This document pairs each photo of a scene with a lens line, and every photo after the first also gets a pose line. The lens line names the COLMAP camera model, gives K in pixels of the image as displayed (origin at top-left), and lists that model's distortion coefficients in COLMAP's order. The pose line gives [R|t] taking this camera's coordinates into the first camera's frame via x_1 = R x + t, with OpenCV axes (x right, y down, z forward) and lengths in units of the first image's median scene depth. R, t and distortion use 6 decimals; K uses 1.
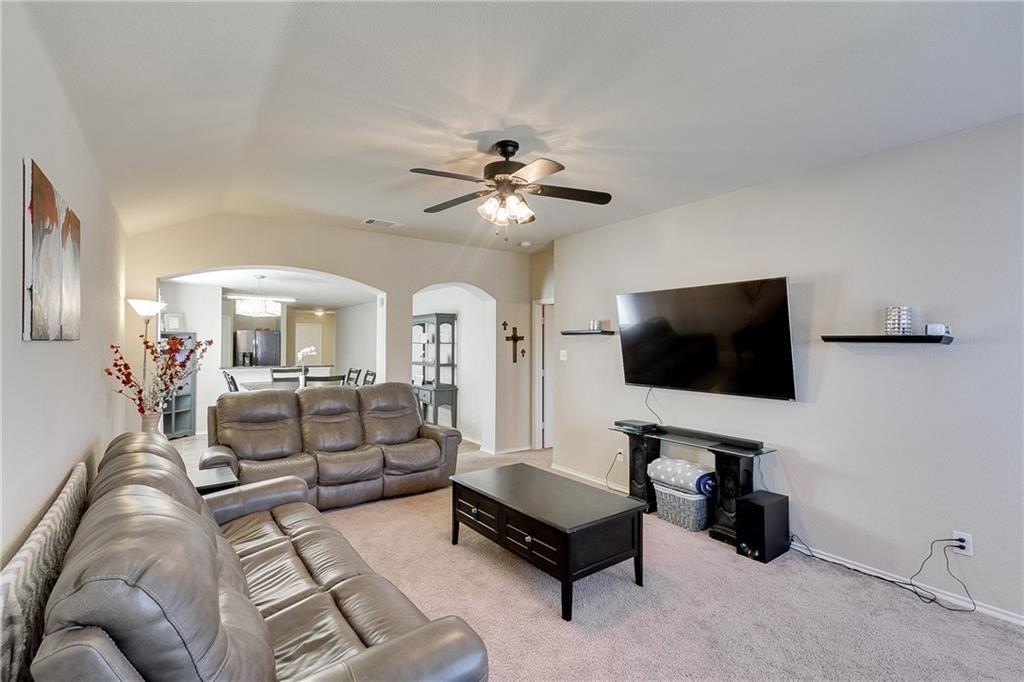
lens RADIAL K [[466.5, 0, 509.7], [0, 466.5, 343.5], [0, 0, 1]] dist [0.040279, -0.000100]
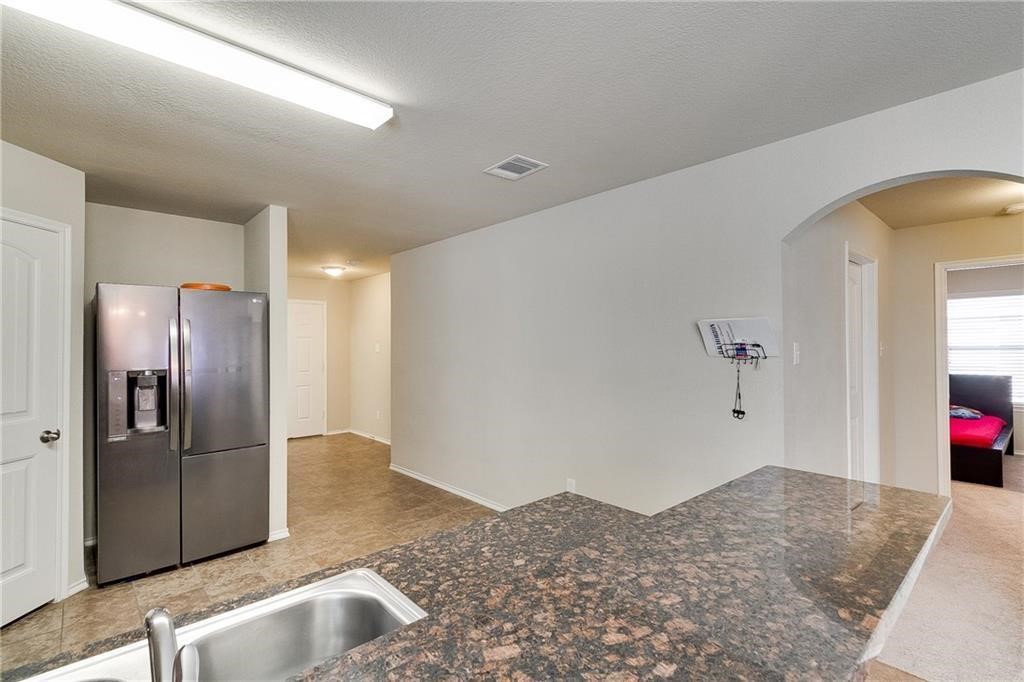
lens RADIAL K [[466.5, 0, 509.7], [0, 466.5, 343.5], [0, 0, 1]] dist [0.040279, -0.000100]
pose [[0.992913, -0.005132, 0.118736, -0.378696], [0.005315, 0.999985, -0.001219, 0.005543], [-0.118728, 0.001842, 0.992925, 0.698337]]
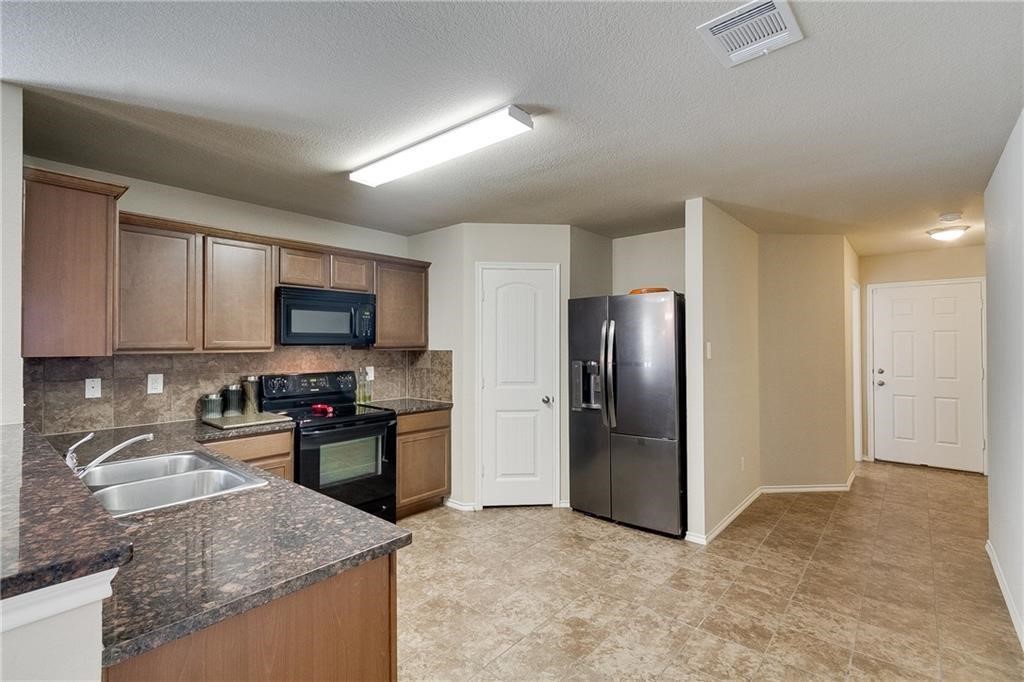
lens RADIAL K [[474.2, 0, 507.8], [0, 474.2, 338.8], [0, 0, 1]] dist [-0.001476, -0.001310]
pose [[0.238577, -0.018589, -0.970946, -0.228376], [0.005863, 0.999826, -0.017701, 0.008229], [0.971106, -0.001469, 0.238645, 0.837649]]
